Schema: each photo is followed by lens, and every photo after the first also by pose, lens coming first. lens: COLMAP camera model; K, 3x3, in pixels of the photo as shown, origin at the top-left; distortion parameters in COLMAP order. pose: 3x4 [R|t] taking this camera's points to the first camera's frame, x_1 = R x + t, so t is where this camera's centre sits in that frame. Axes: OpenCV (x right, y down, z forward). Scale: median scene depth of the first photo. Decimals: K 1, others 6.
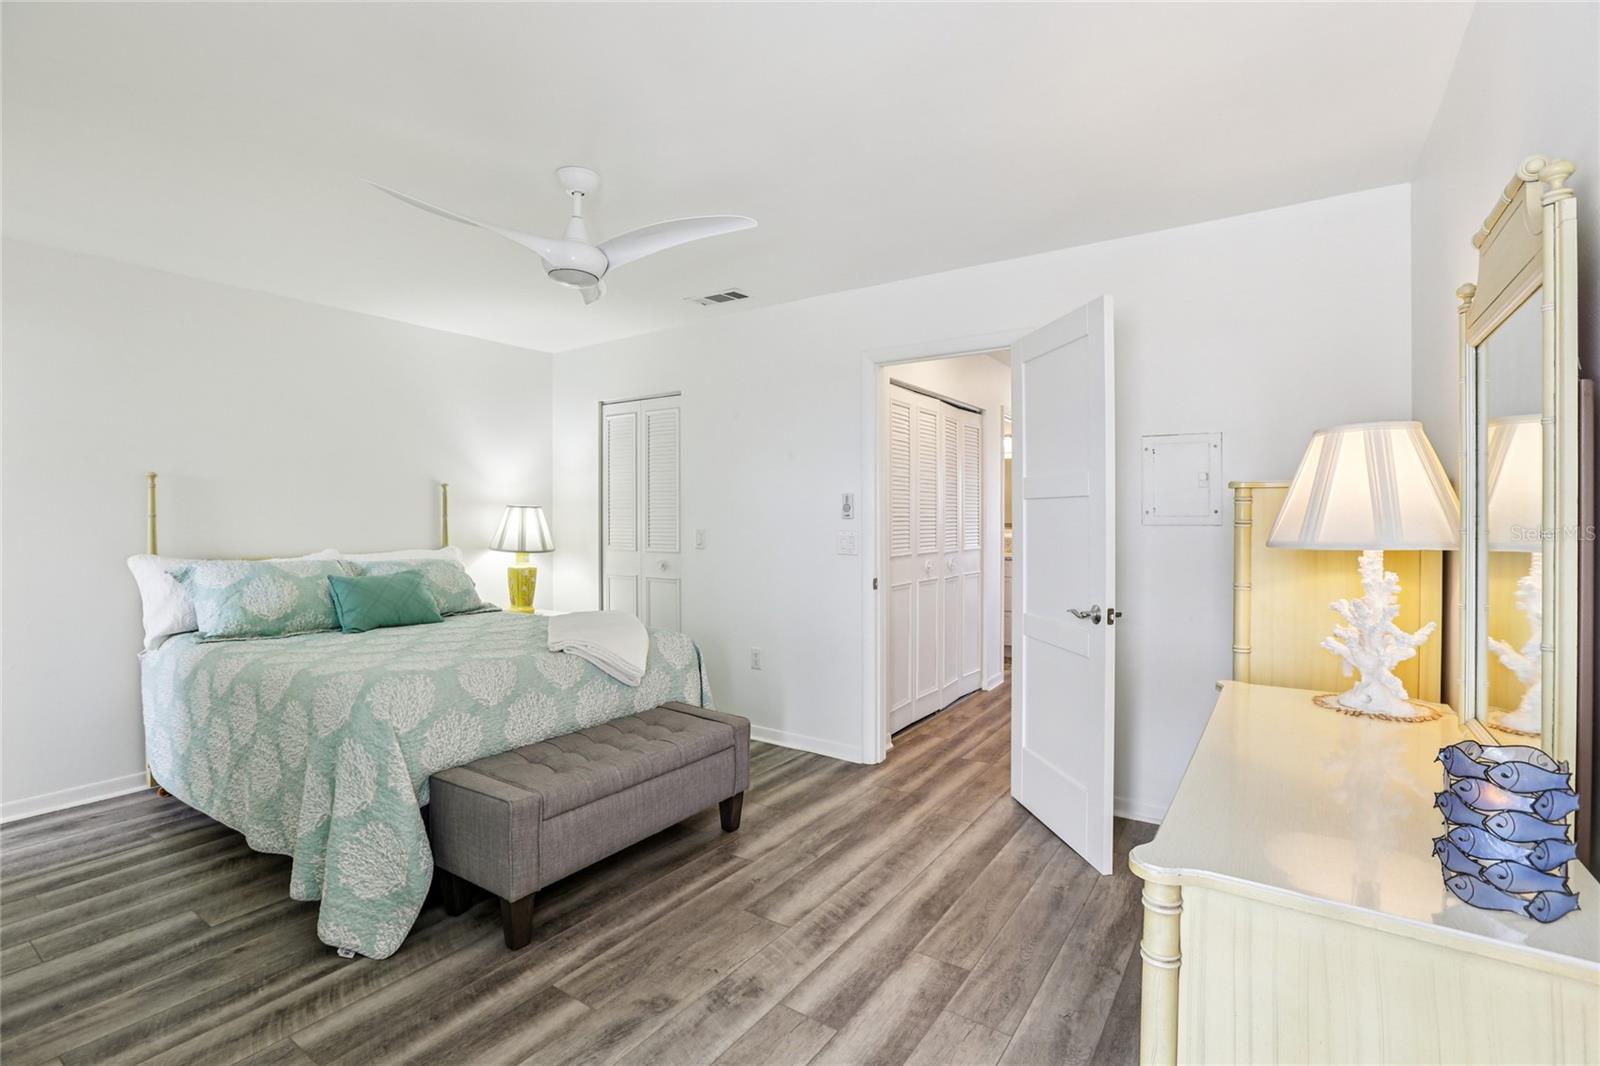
lens RADIAL K [[734.0, 0, 791.7], [0, 734.0, 531.4], [0, 0, 1]] dist [-0.026248, 0.002526]
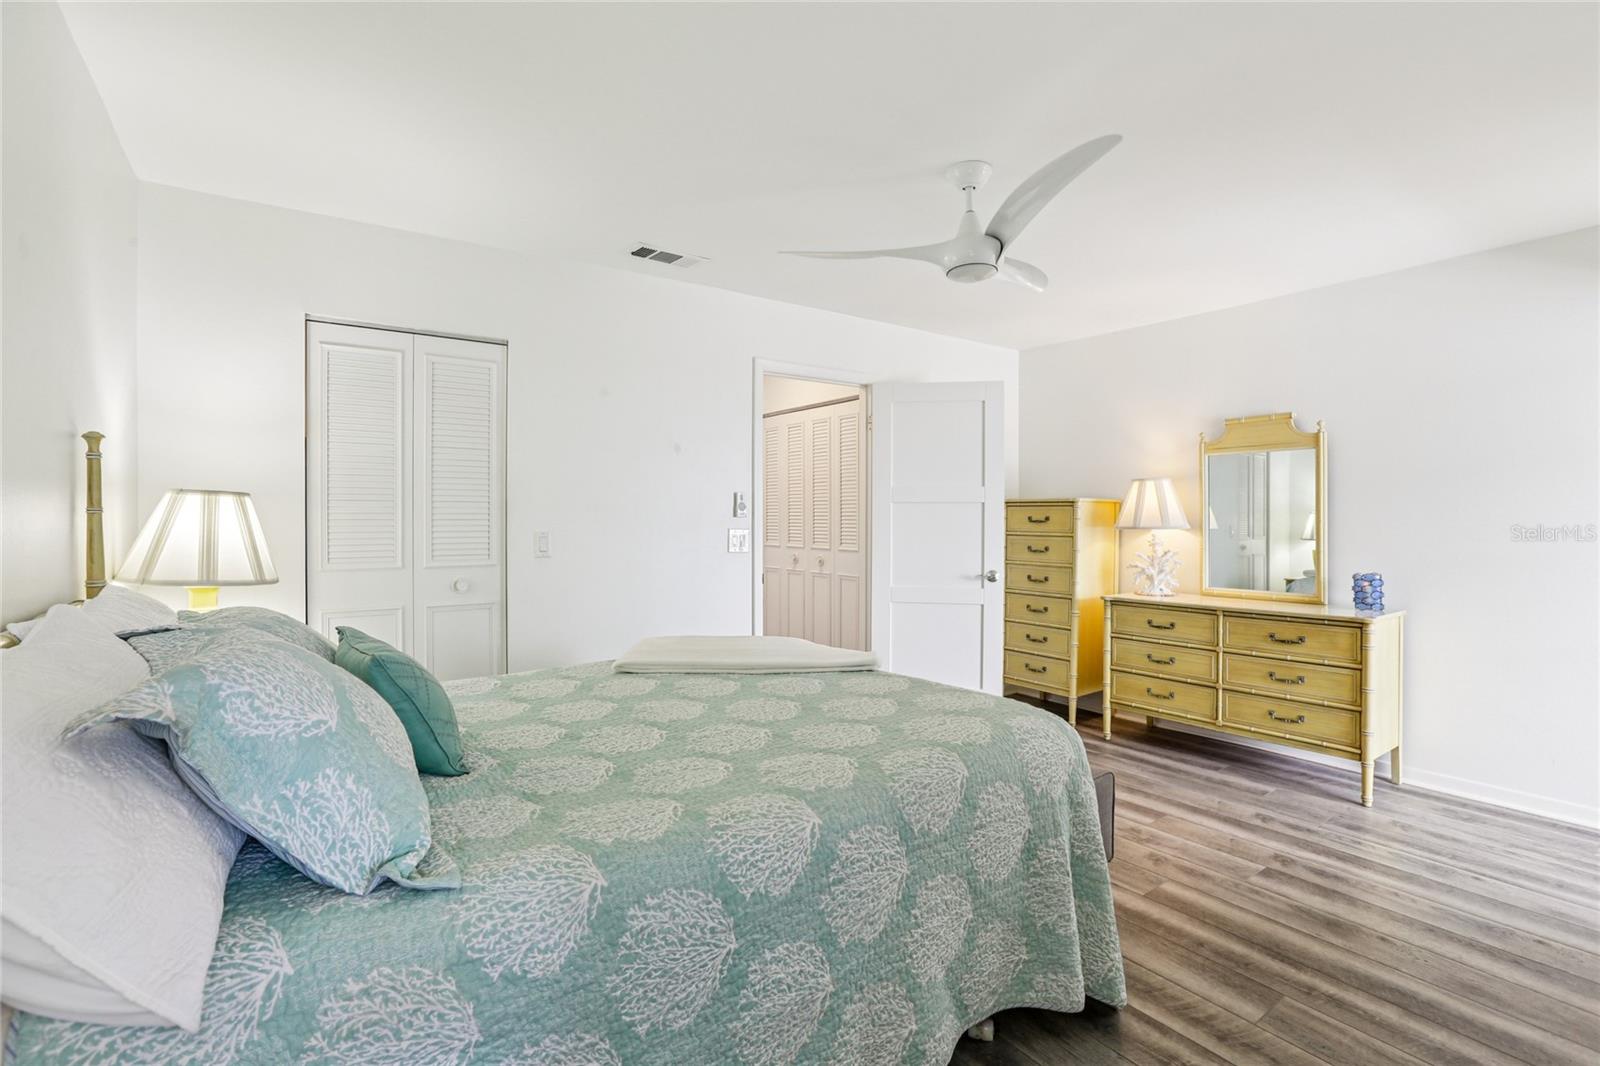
lens RADIAL K [[734.0, 0, 806.0], [0, 734.0, 521.4], [0, 0, 1]] dist [-0.026248, 0.002526]
pose [[0.335050, -0.003728, 0.942193, -0.741004], [0.022086, 0.999748, -0.003899, -0.004886], [-0.941941, 0.022116, 0.335049, 0.492627]]
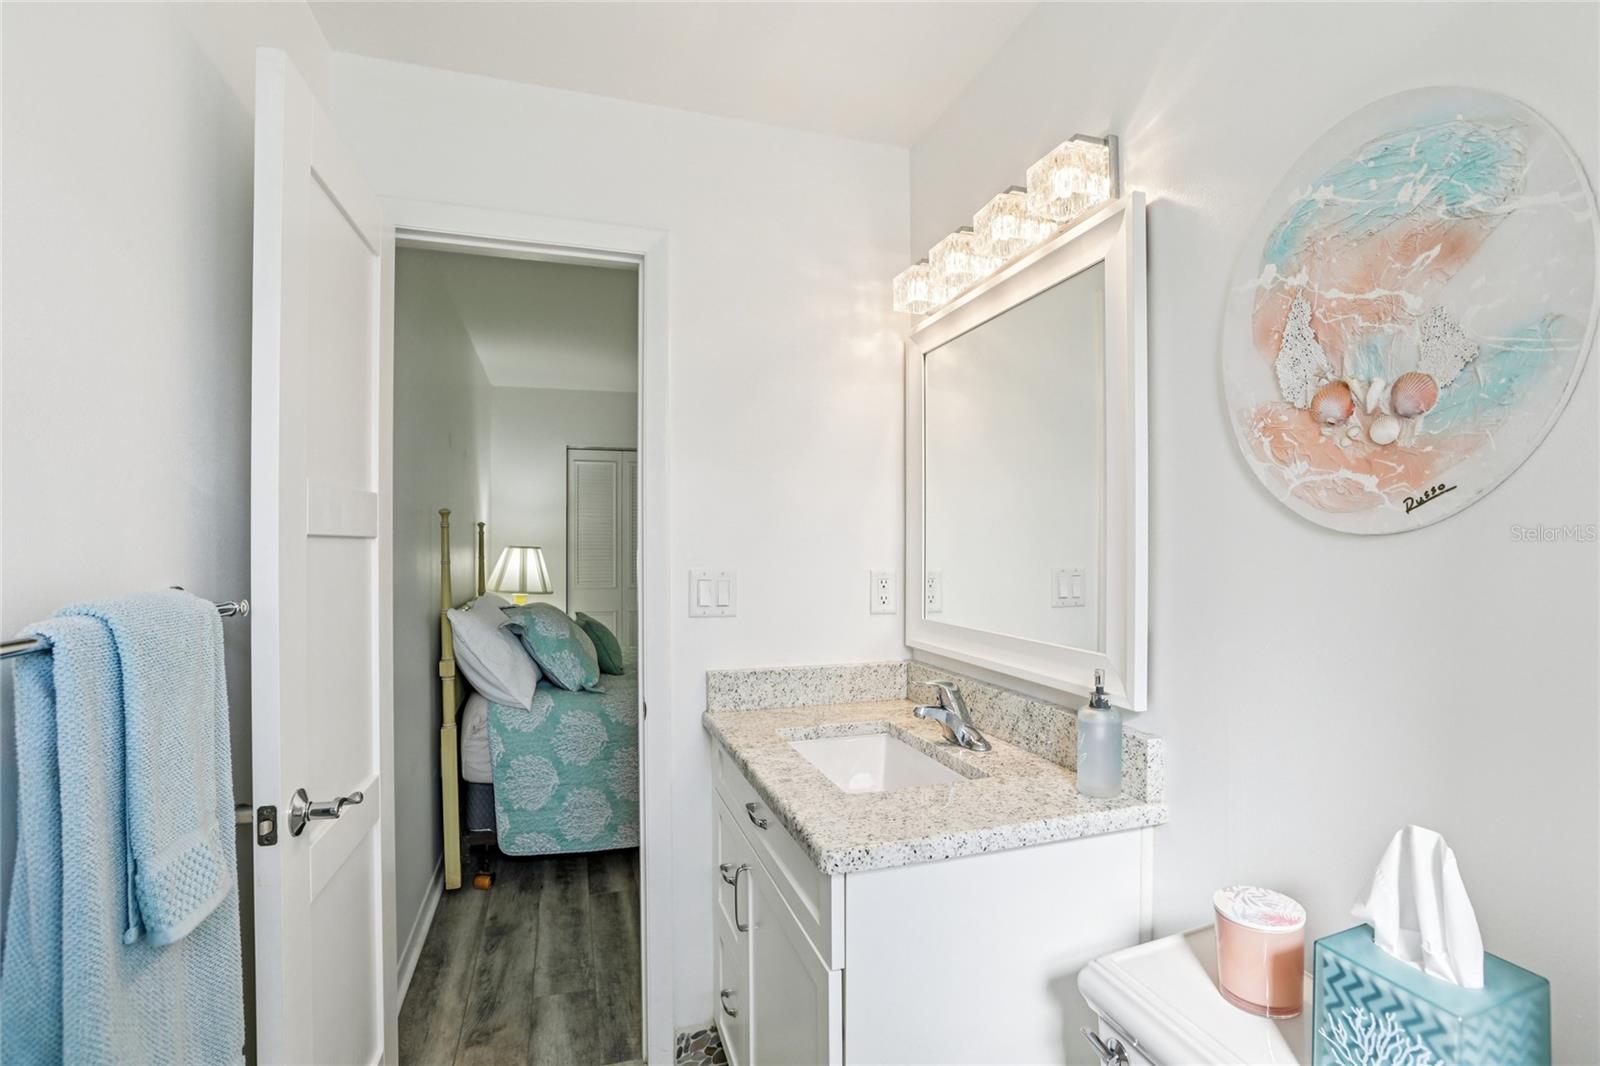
lens RADIAL K [[734.0, 0, 786.2], [0, 734.0, 548.0], [0, 0, 1]] dist [-0.026248, 0.002526]
pose [[0.618830, 0.001672, 0.785523, -0.985024], [0.019316, 0.999663, -0.017345, -0.010570], [-0.785287, 0.025907, 0.618590, 0.128125]]
